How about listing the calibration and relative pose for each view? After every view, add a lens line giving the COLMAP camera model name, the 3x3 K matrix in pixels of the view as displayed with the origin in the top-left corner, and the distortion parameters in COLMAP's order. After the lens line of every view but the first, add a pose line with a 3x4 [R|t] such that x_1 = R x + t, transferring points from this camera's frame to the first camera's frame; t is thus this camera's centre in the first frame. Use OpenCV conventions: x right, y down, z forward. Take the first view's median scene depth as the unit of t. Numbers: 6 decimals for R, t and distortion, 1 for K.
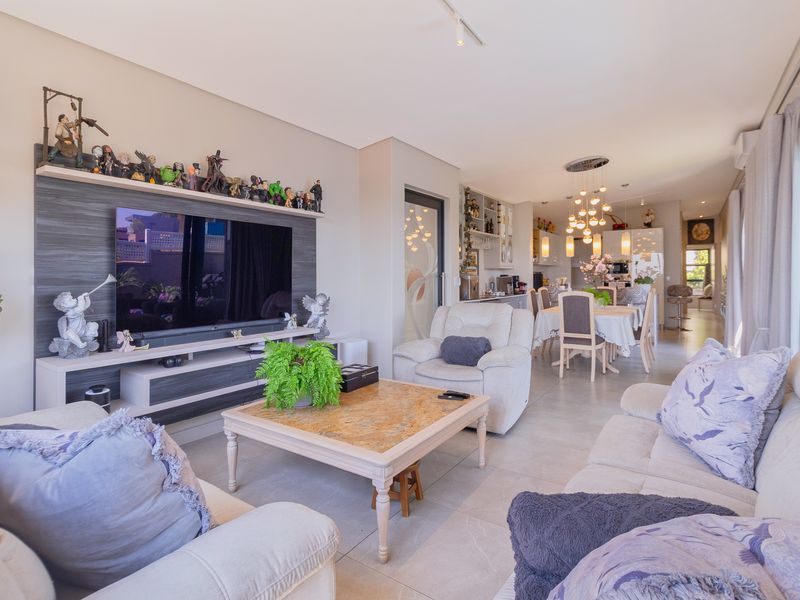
lens RADIAL K [[417.5, 0, 408.4], [0, 417.5, 273.5], [0, 0, 1]] dist [-0.000680, -0.001063]
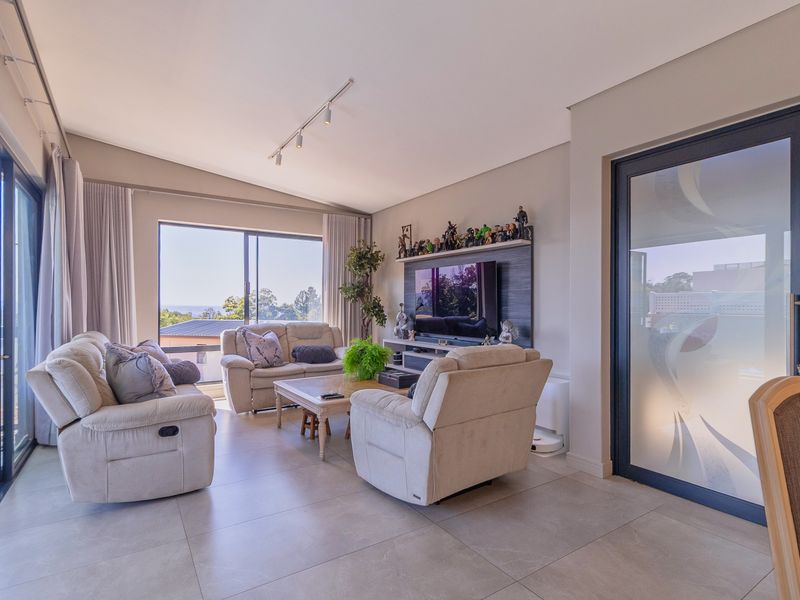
lens RADIAL K [[417.5, 0, 399.1], [0, 417.5, 303.6], [0, 0, 1]] dist [-0.000680, -0.001063]
pose [[-0.394665, 0.002106, -0.918823, 0.481954], [0.008032, 0.999967, -0.001158, 0.003023], [0.918790, -0.007837, -0.394669, 0.679873]]
